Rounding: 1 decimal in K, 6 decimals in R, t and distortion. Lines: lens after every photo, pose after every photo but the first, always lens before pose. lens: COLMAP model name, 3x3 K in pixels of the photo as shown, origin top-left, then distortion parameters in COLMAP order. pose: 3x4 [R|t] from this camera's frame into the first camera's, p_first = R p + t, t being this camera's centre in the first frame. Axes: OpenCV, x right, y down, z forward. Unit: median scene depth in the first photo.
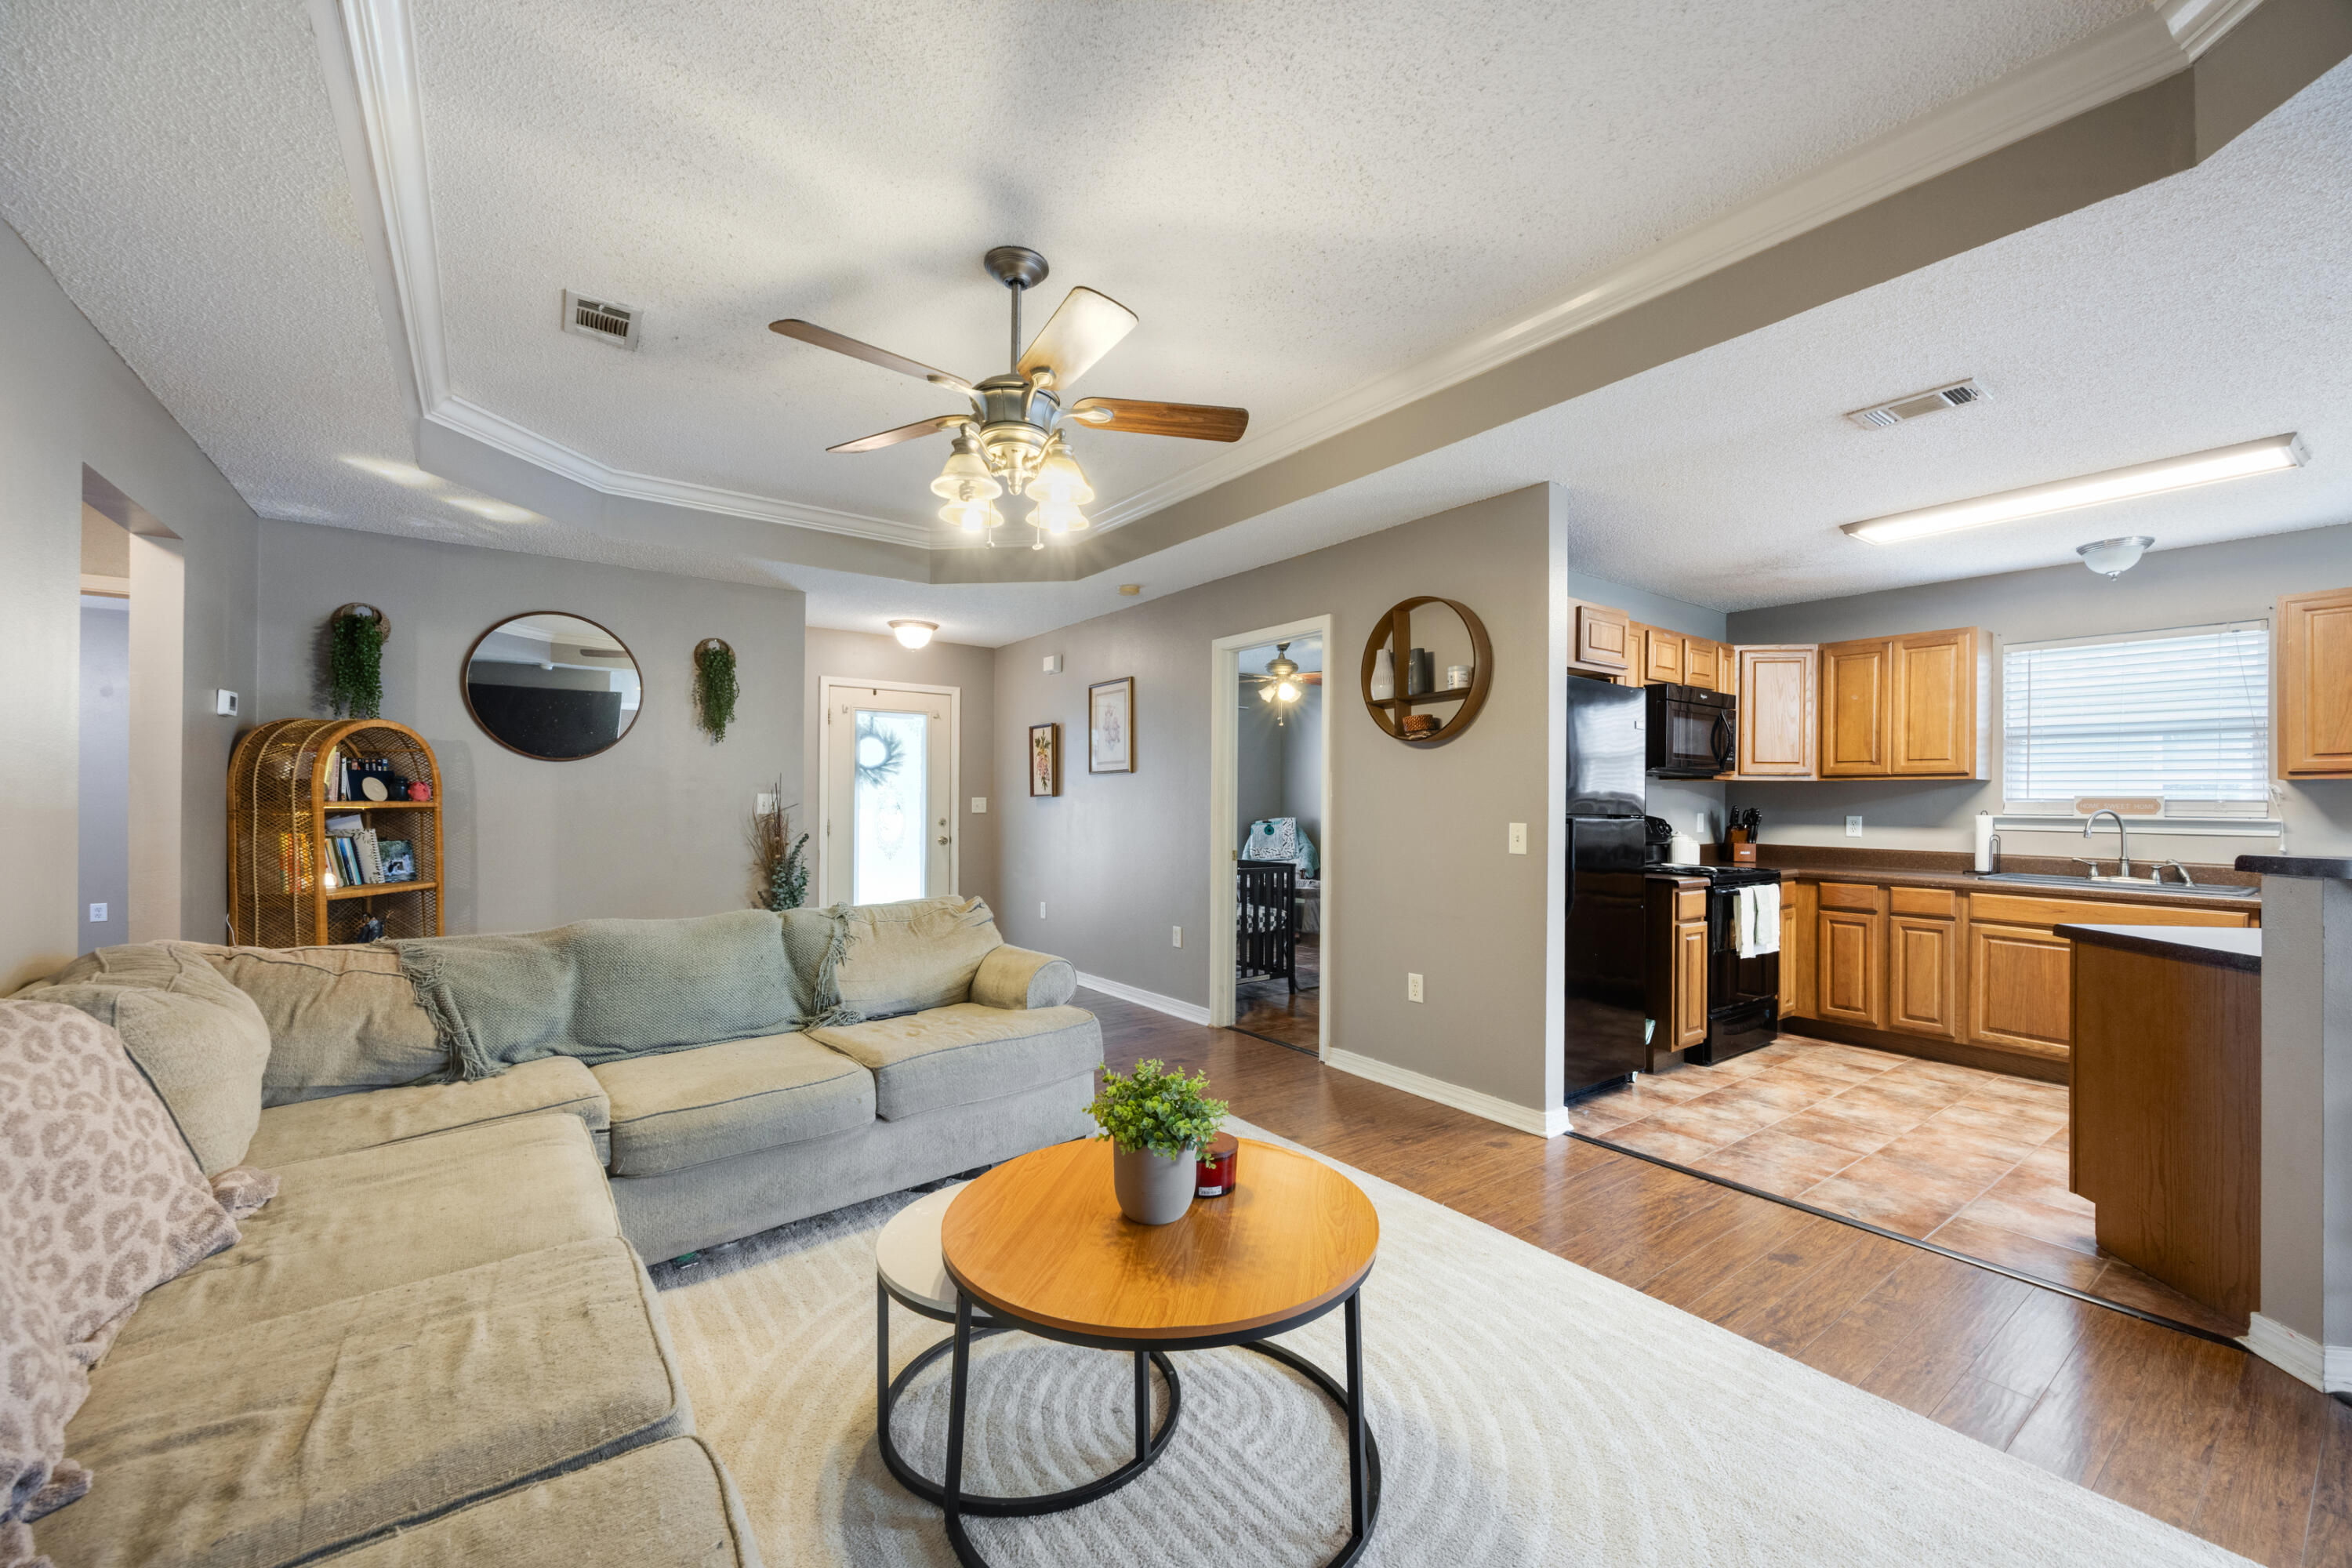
lens RADIAL K [[921.2, 0, 1171.7], [0, 921.2, 799.7], [0, 0, 1]] dist [-0.000766, -0.000127]
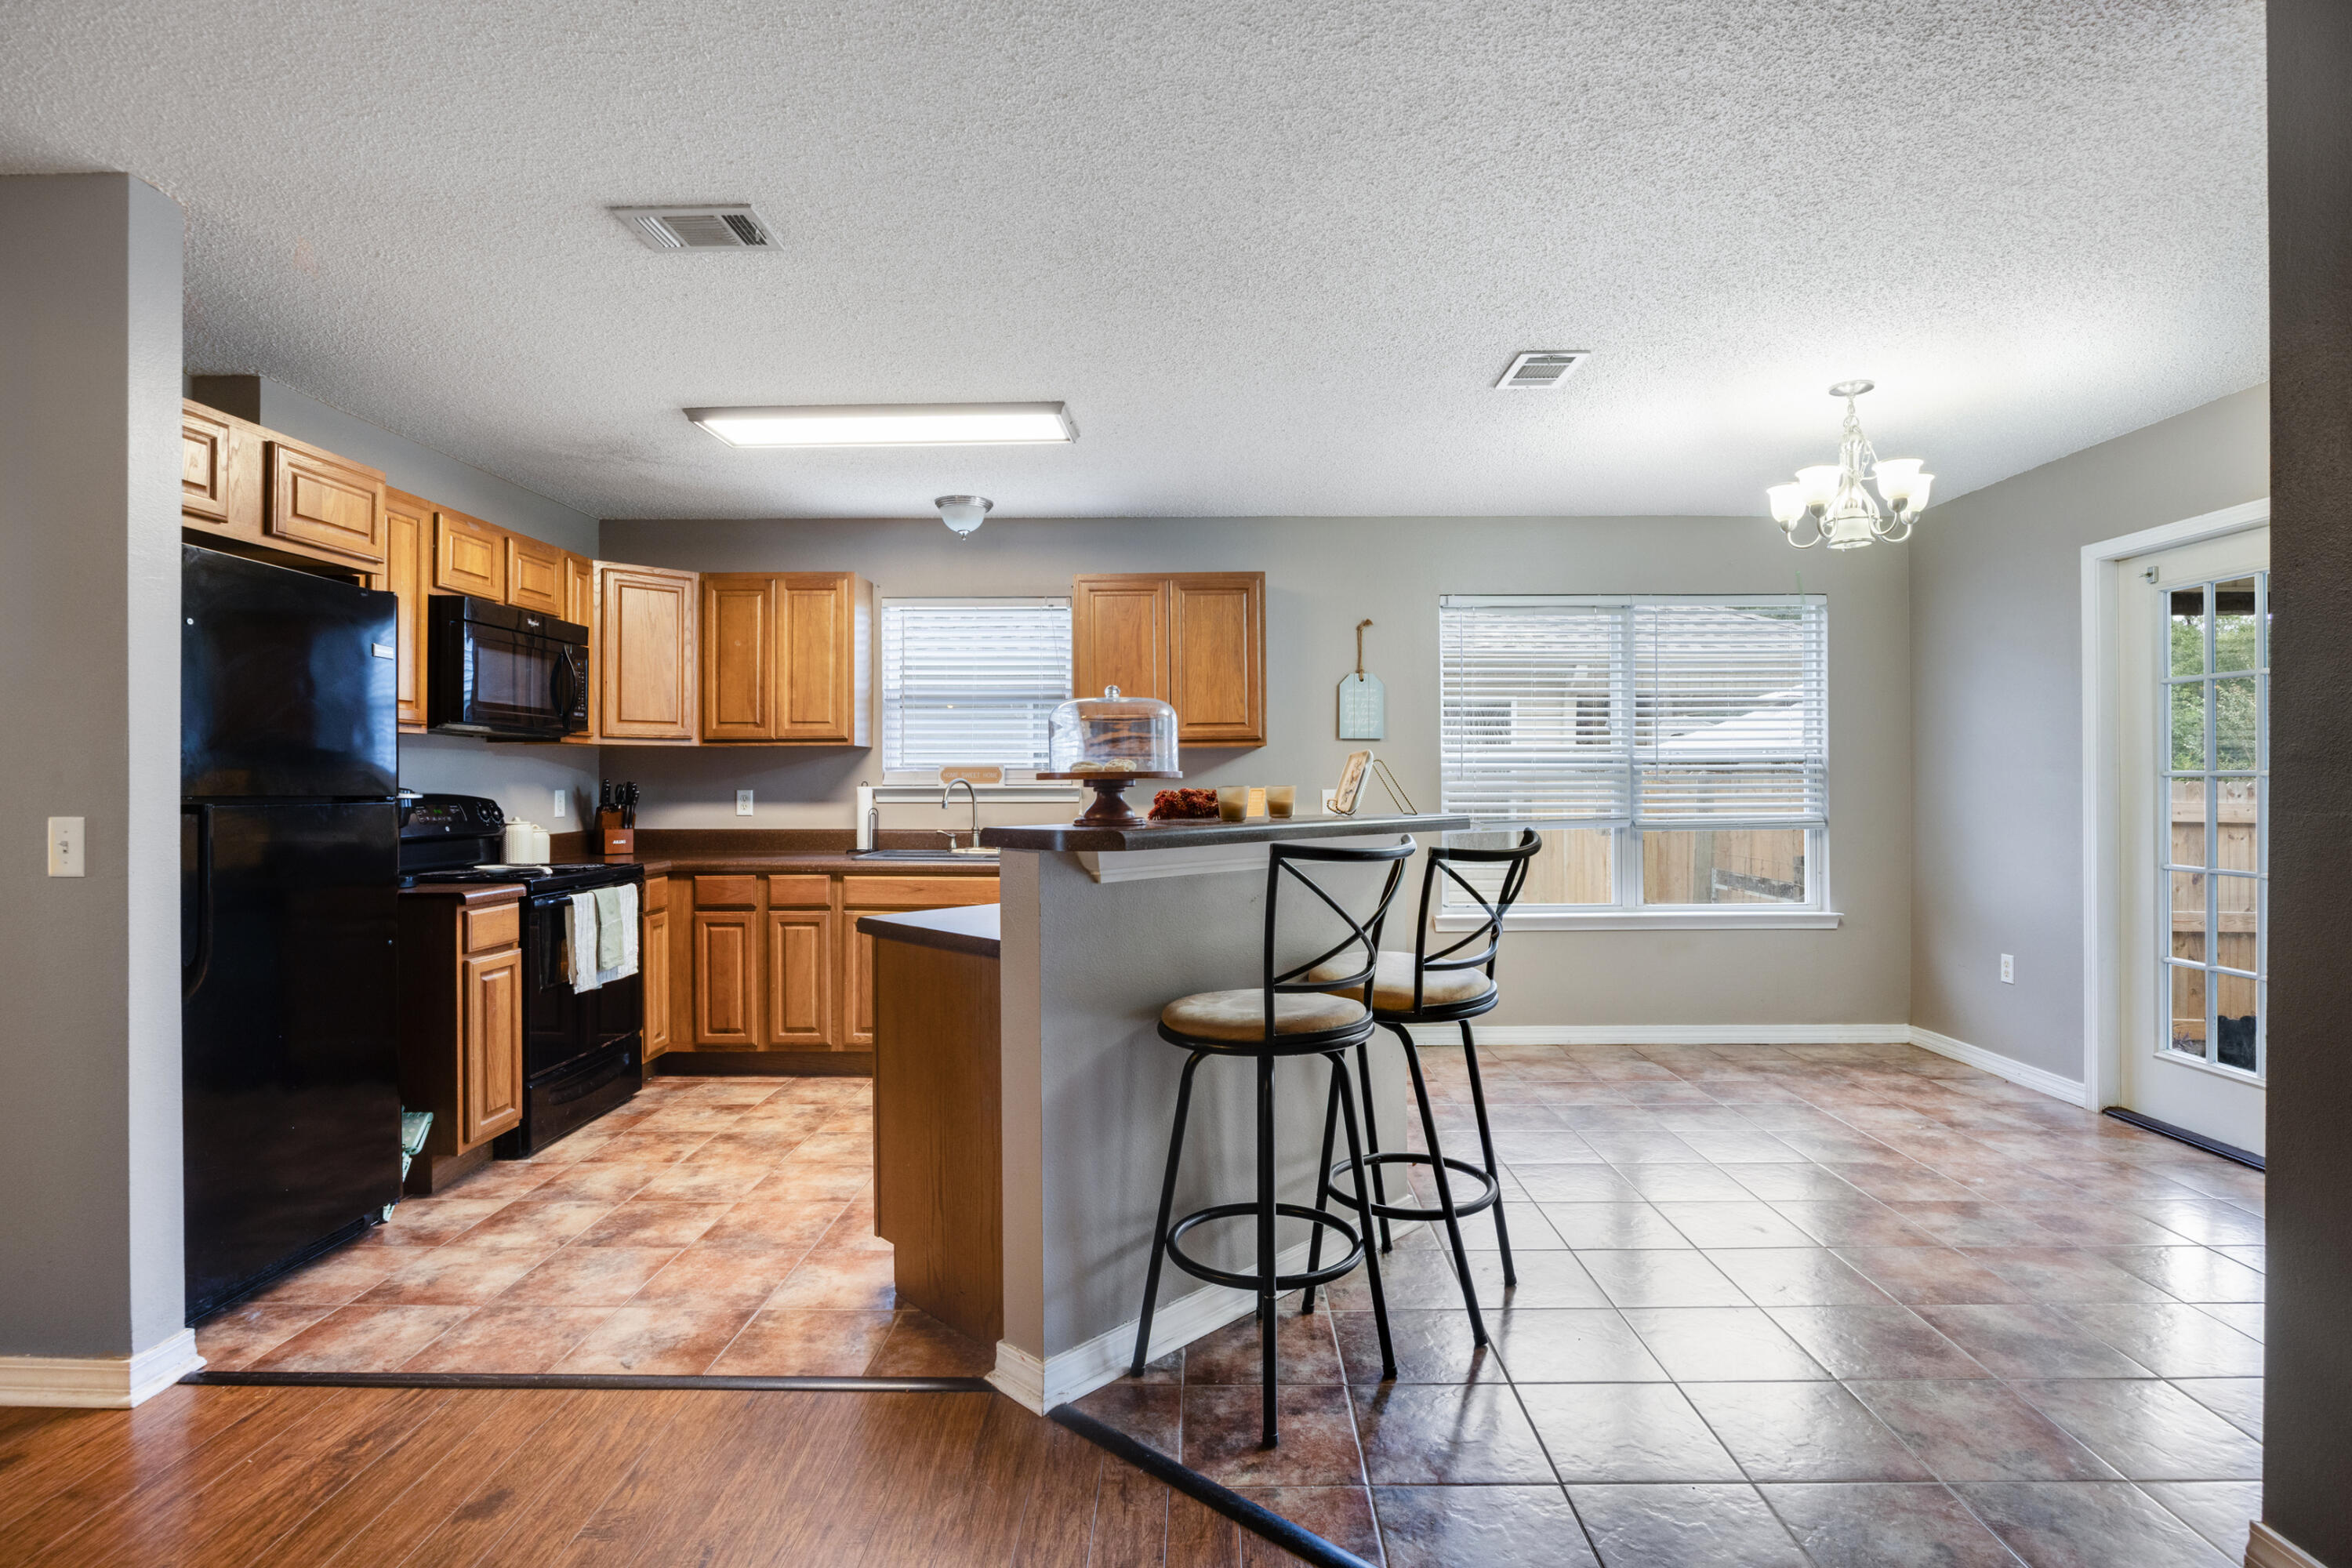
lens RADIAL K [[1183.6, 0, 1176.0], [0, 1183.6, 784.0], [0, 0, 1]] dist [-0.003550, -0.000484]
pose [[0.602876, -0.014635, 0.797701, 0.169256], [0.007653, 0.999892, 0.012560, 0.002634], [-0.797798, -0.001467, 0.602923, 0.078753]]
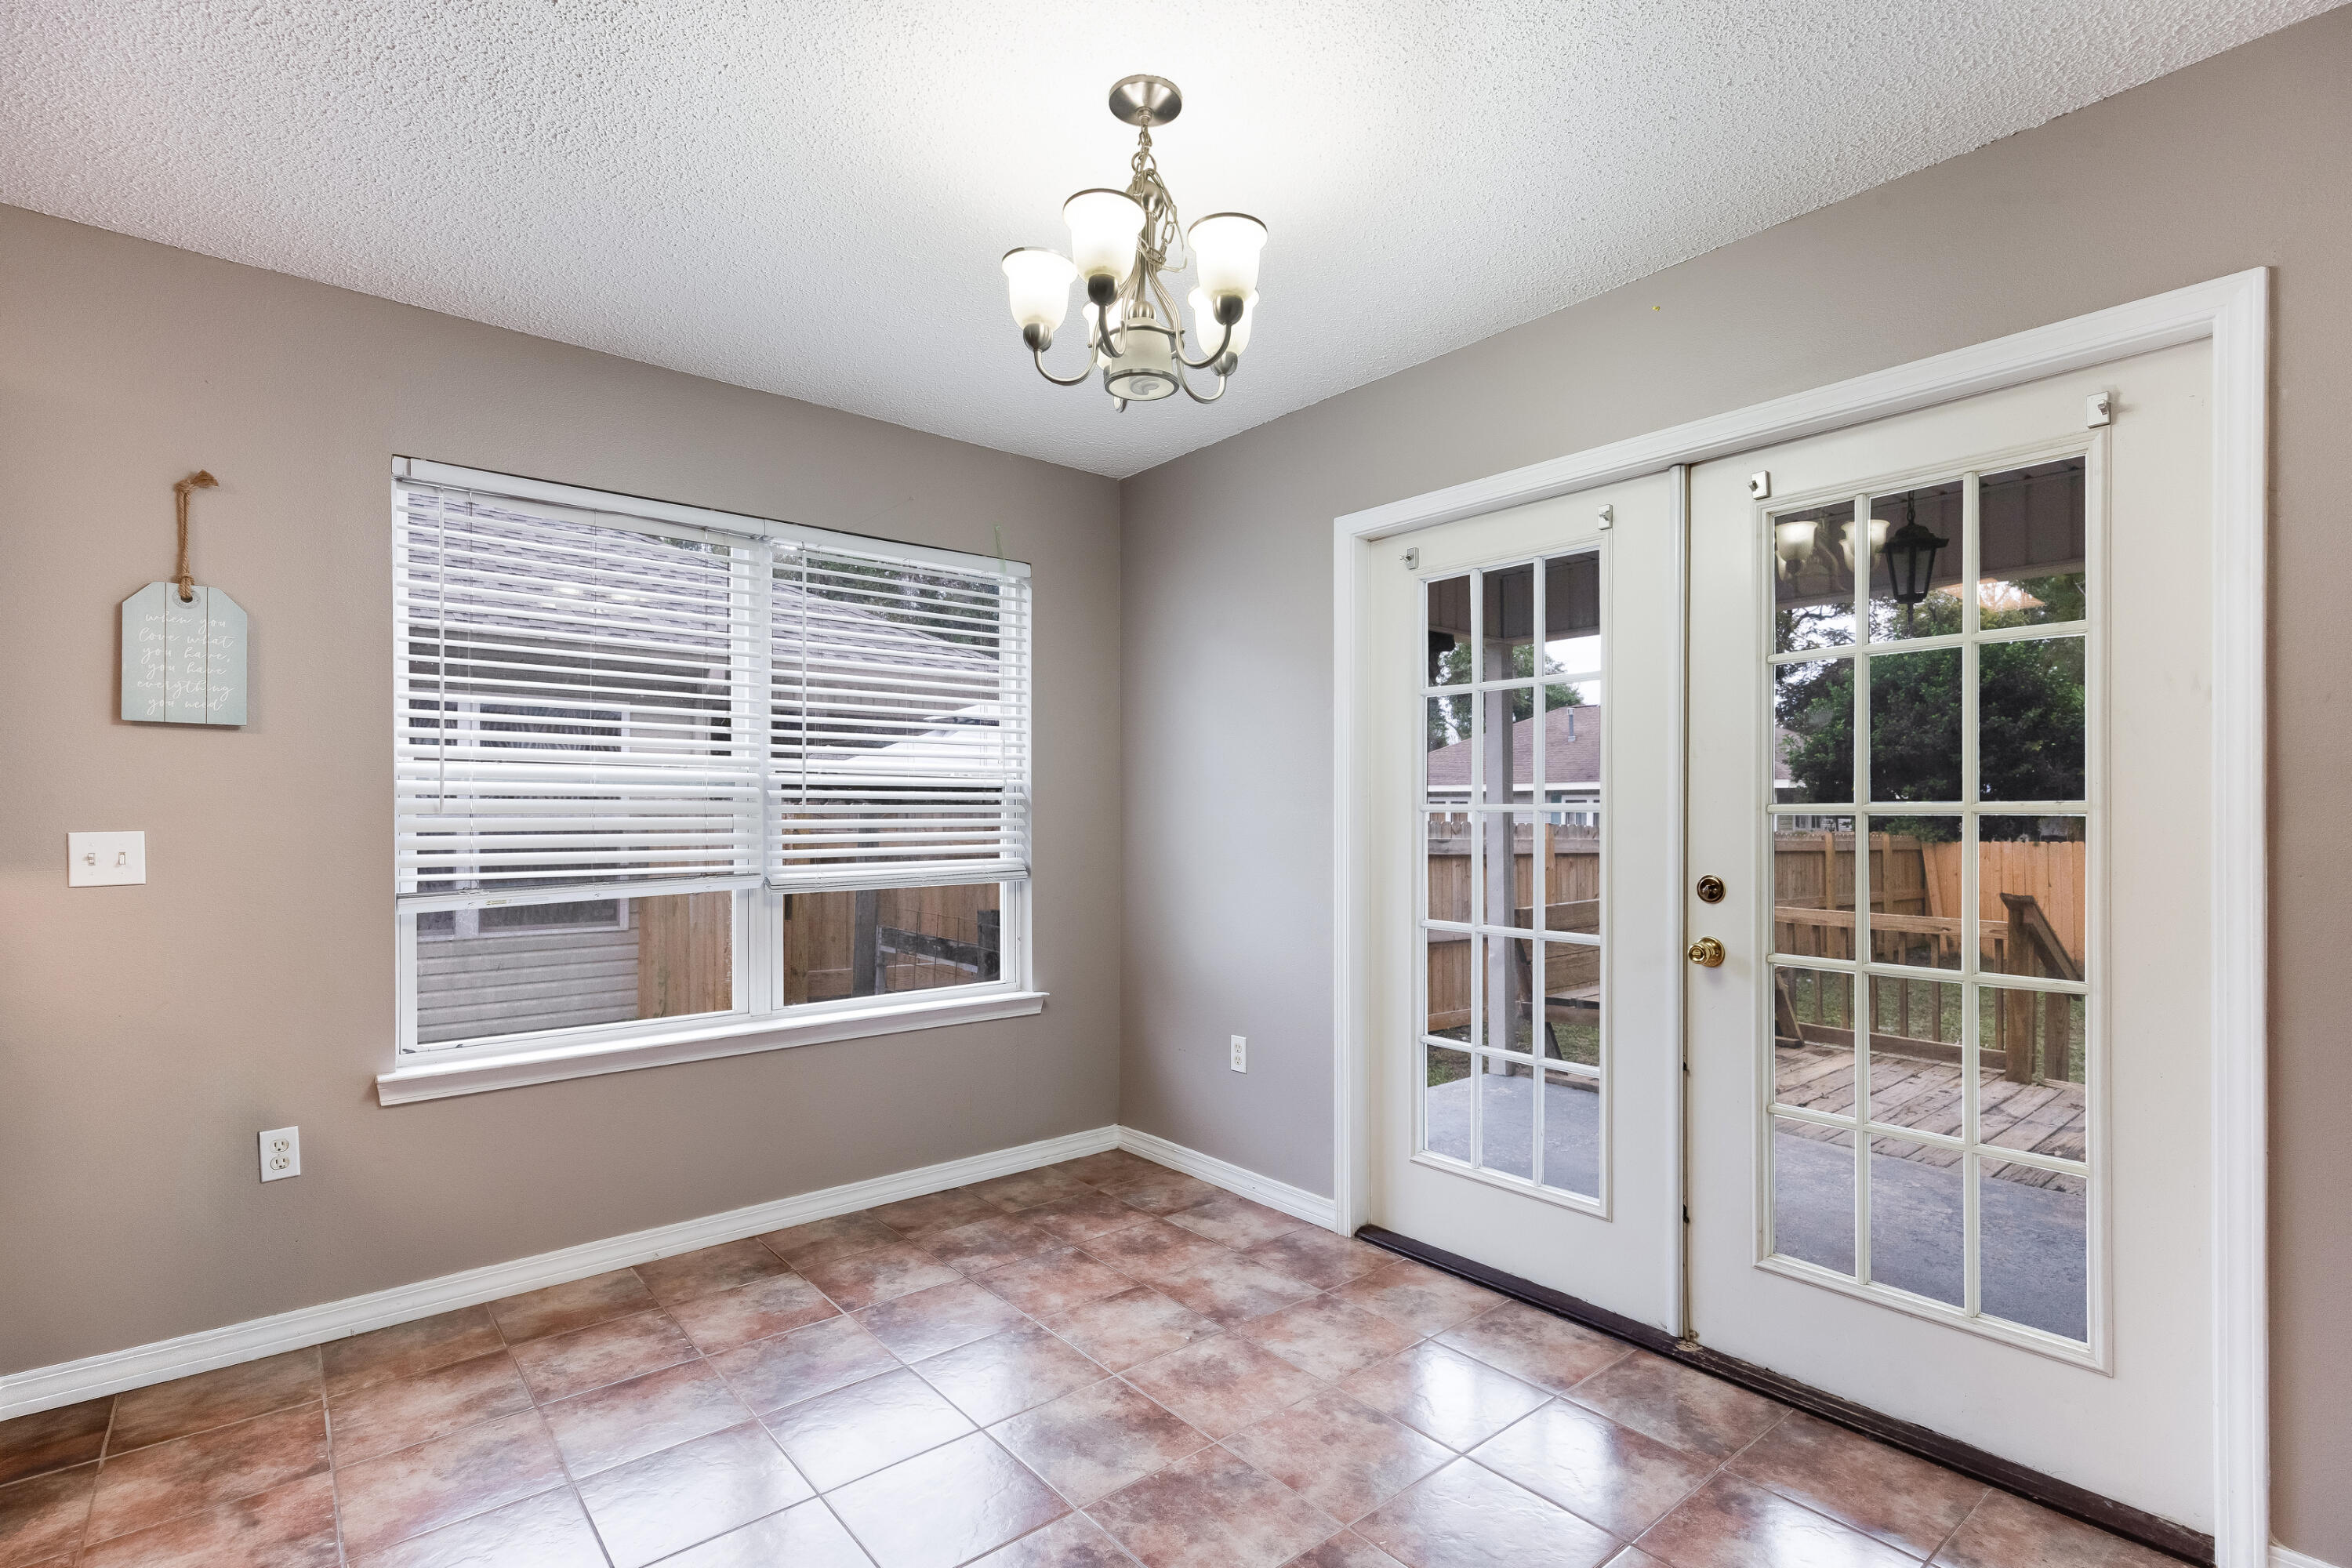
lens RADIAL K [[1081.9, 0, 1181.5], [0, 1081.9, 810.5], [0, 0, 1]] dist [-0.002026, -0.000117]
pose [[-0.065258, -0.007580, 0.997840, 0.701605], [-0.003300, 0.999967, 0.007381, 0.009437], [-0.997863, -0.002811, -0.065281, 0.213407]]
